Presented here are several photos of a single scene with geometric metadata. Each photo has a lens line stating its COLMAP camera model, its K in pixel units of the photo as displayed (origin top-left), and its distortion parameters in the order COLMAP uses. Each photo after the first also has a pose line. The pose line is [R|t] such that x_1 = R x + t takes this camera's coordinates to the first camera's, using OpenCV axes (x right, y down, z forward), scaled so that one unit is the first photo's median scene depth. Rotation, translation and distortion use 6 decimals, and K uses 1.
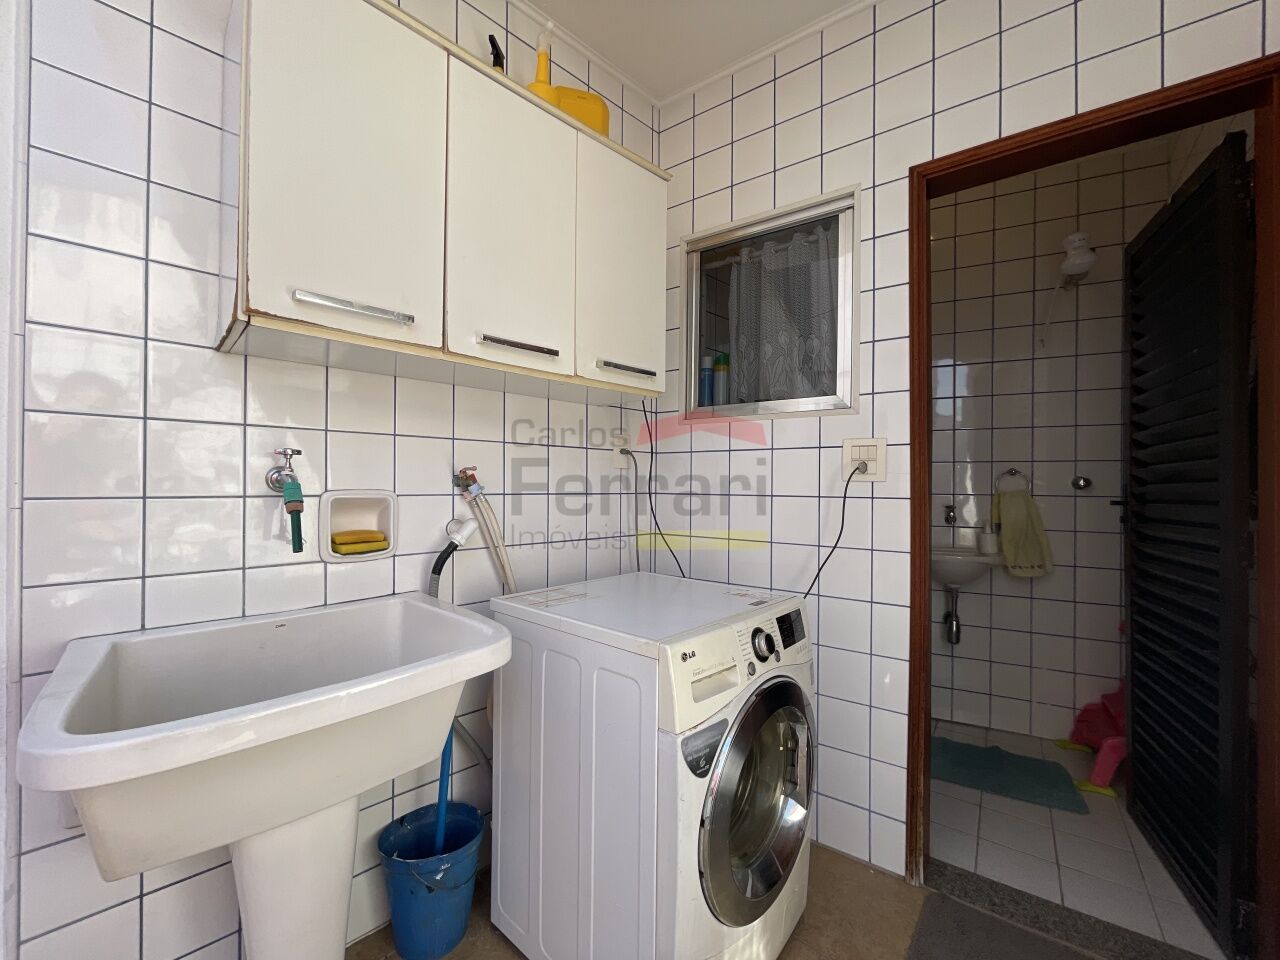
lens RADIAL K [[508.6, 0, 640.3], [0, 508.6, 482.1], [0, 0, 1]] dist [-0.000195, -0.003456]
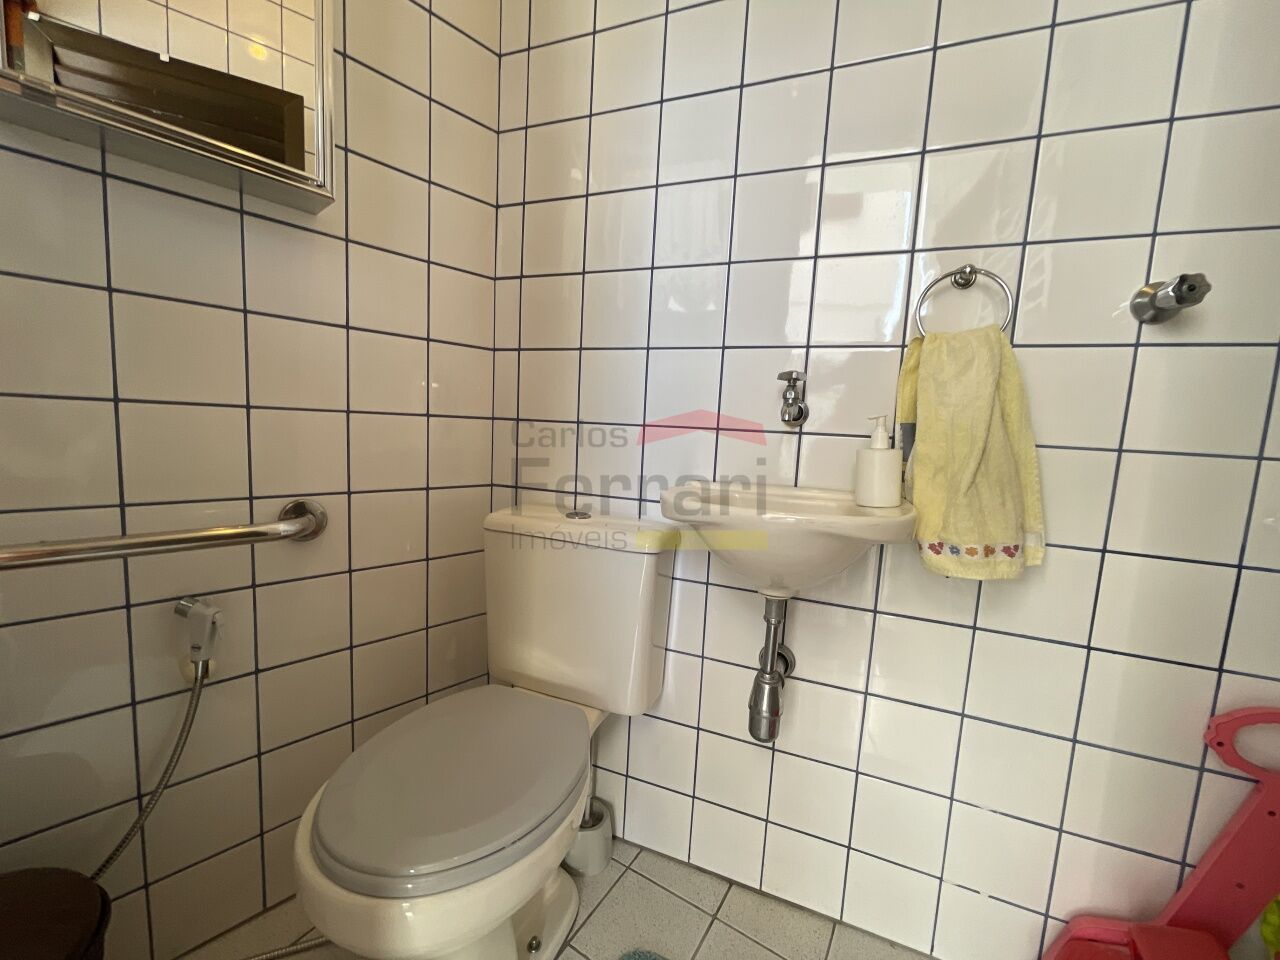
lens RADIAL K [[508.6, 0, 640.3], [0, 508.6, 482.1], [0, 0, 1]] dist [-0.000195, -0.003456]
pose [[0.999856, 0.005230, 0.016165, 0.517738], [-0.007522, 0.989385, 0.145125, 0.072605], [-0.015234, -0.145226, 0.989281, 0.654331]]
